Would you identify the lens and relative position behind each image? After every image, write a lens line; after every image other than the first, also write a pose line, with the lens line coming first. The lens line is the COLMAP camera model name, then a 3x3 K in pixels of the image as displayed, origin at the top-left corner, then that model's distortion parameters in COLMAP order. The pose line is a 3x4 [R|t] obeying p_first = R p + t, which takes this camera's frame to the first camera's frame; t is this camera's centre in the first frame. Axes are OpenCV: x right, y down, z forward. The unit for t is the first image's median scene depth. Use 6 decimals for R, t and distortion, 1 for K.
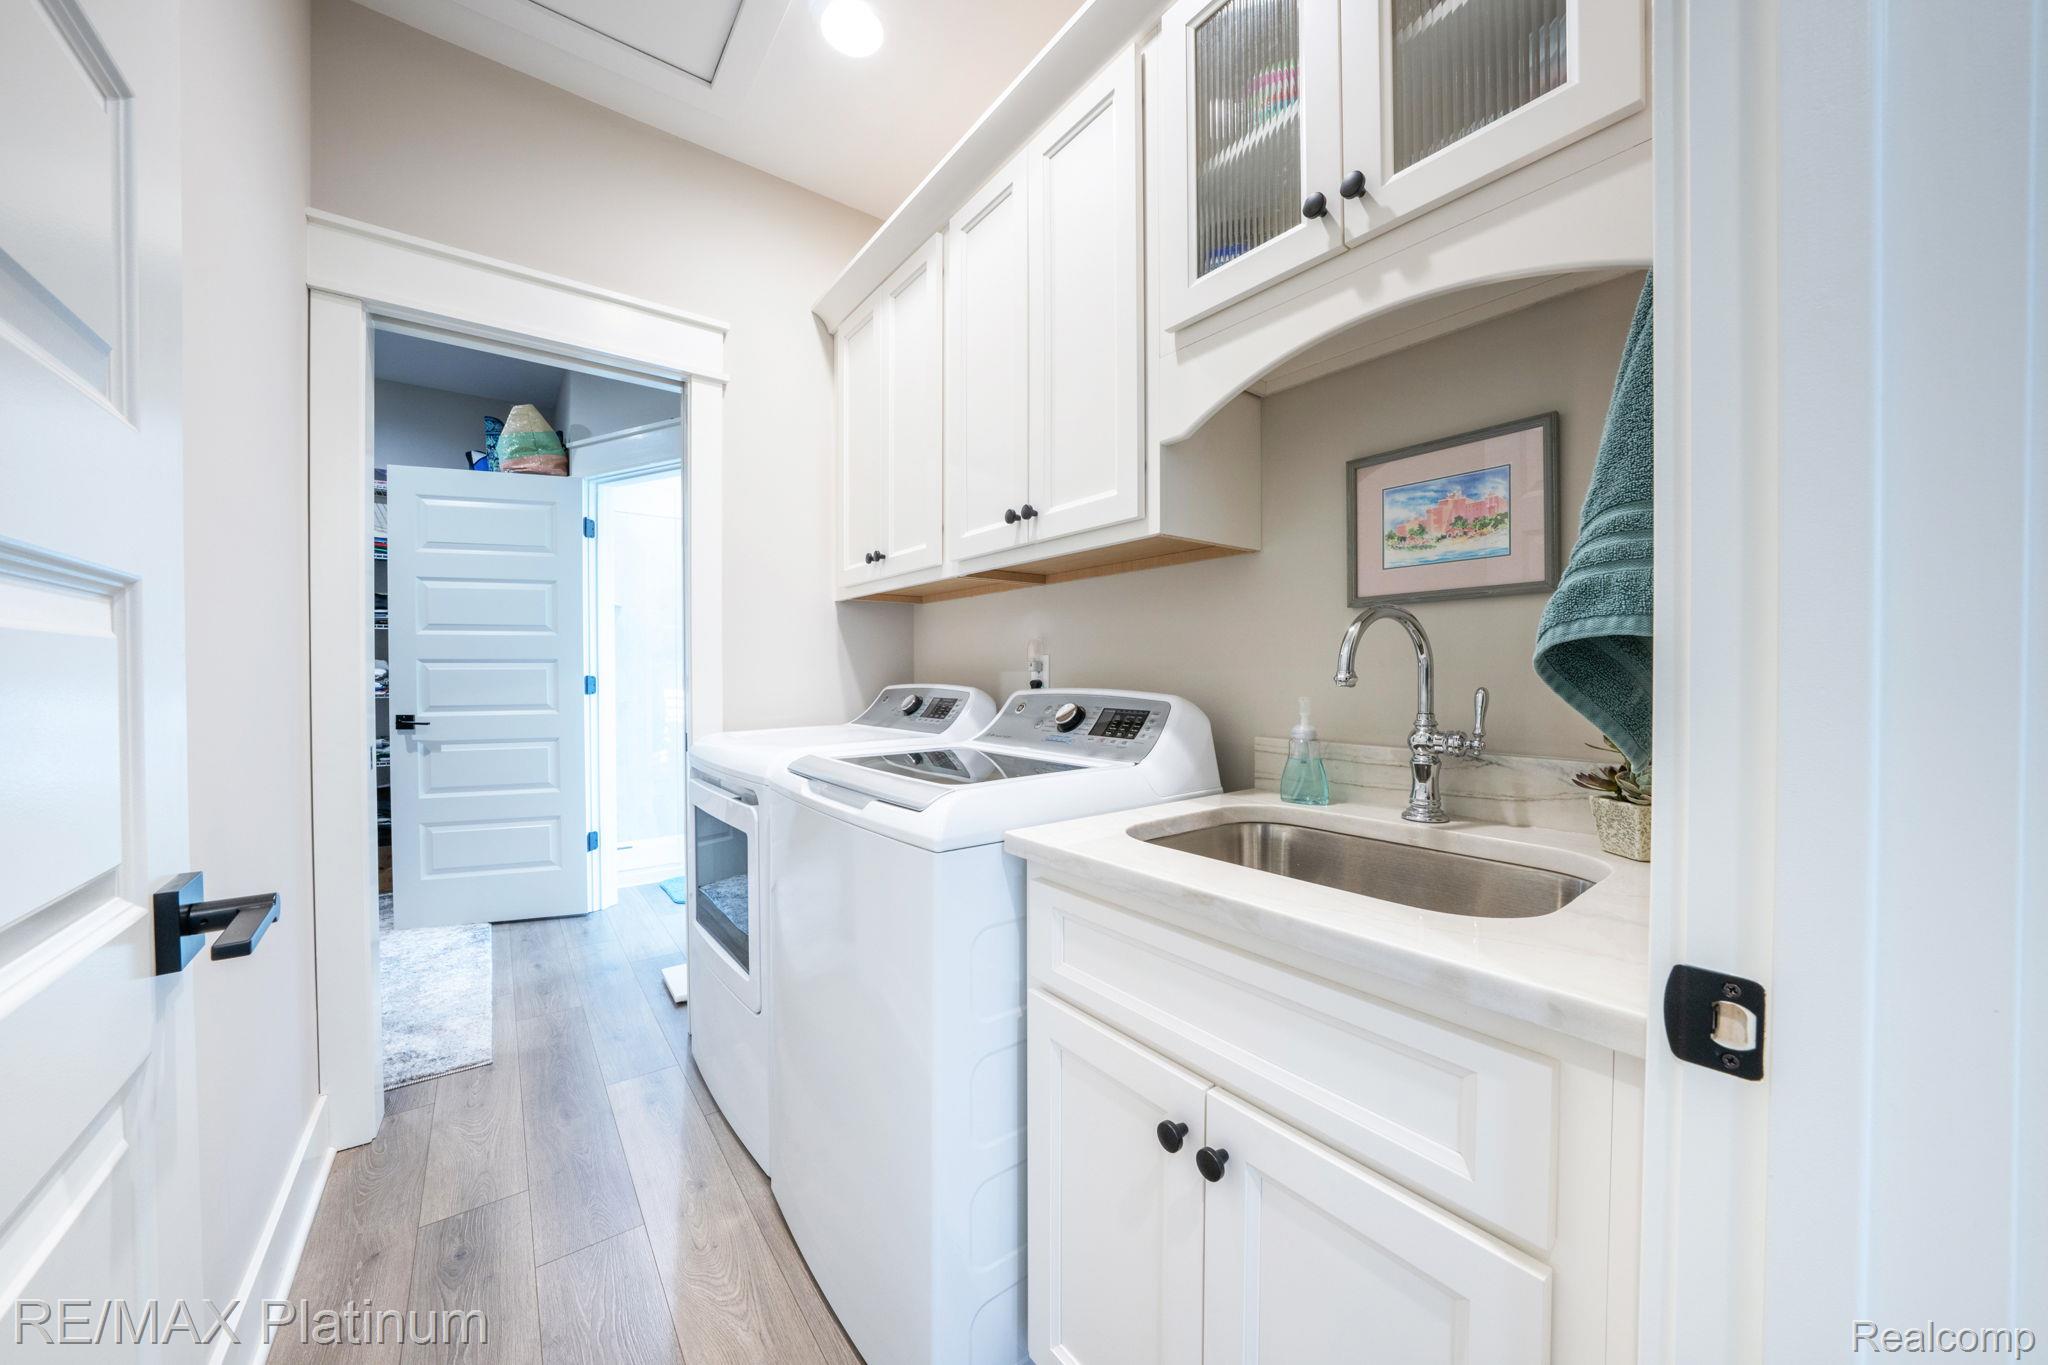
lens RADIAL K [[724.0, 0, 1024.0], [0, 724.0, 682.5], [0, 0, 1]] dist [-0.028509, -0.000004]
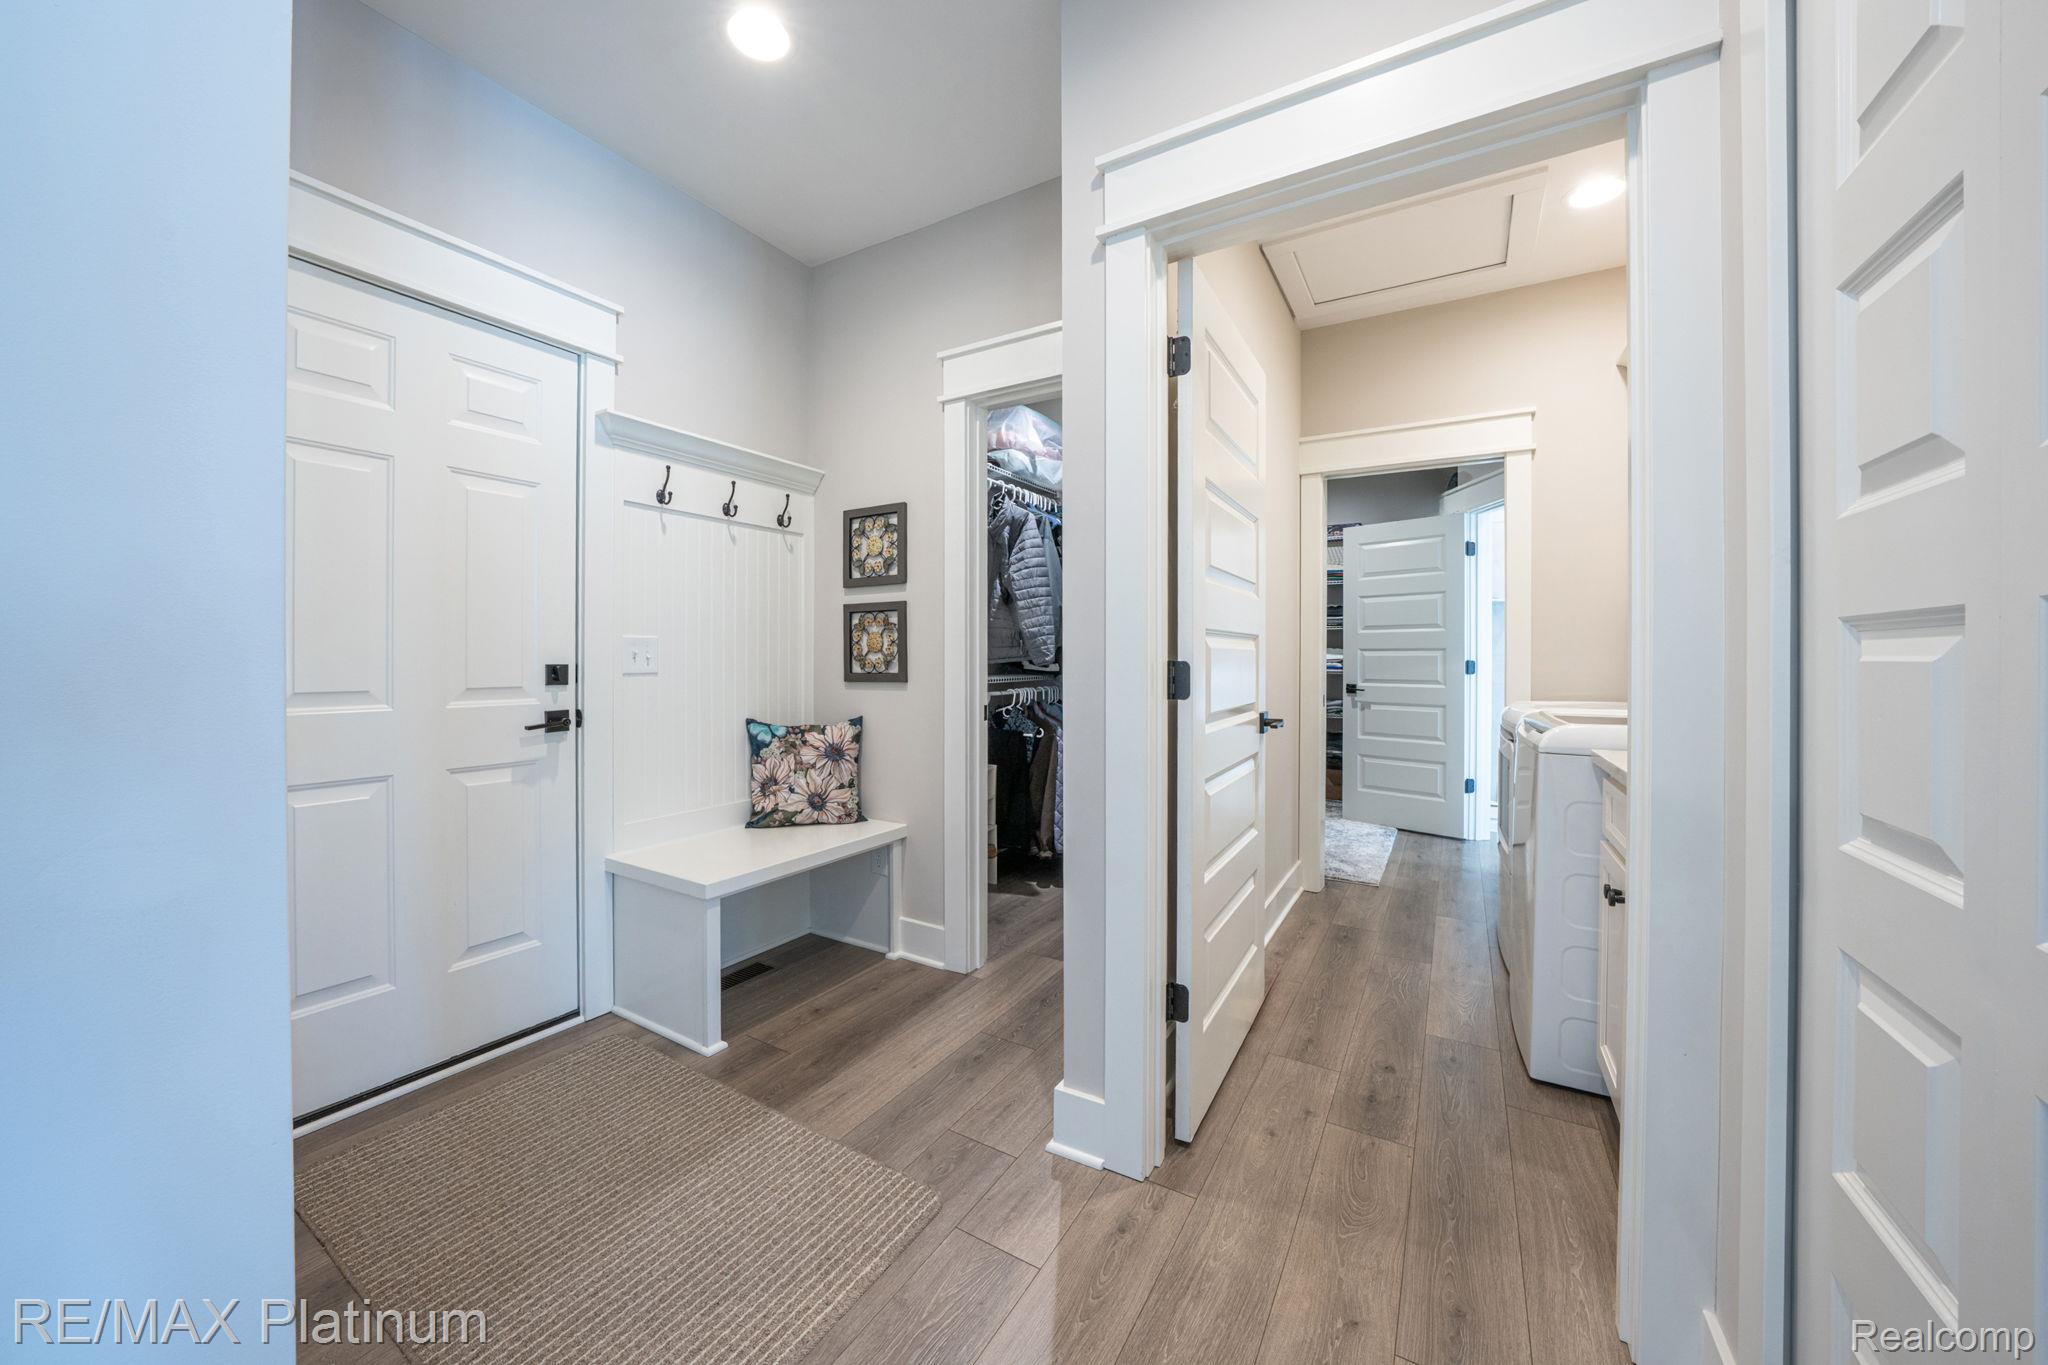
lens RADIAL K [[754.2, 0, 1026.3], [0, 754.2, 651.5], [0, 0, 1]] dist [-0.008677, -0.000118]
pose [[0.401915, -0.001992, -0.915675, 0.405289], [-0.017604, 0.999796, -0.009902, 0.002784], [0.915508, 0.020099, 0.401798, -0.370034]]
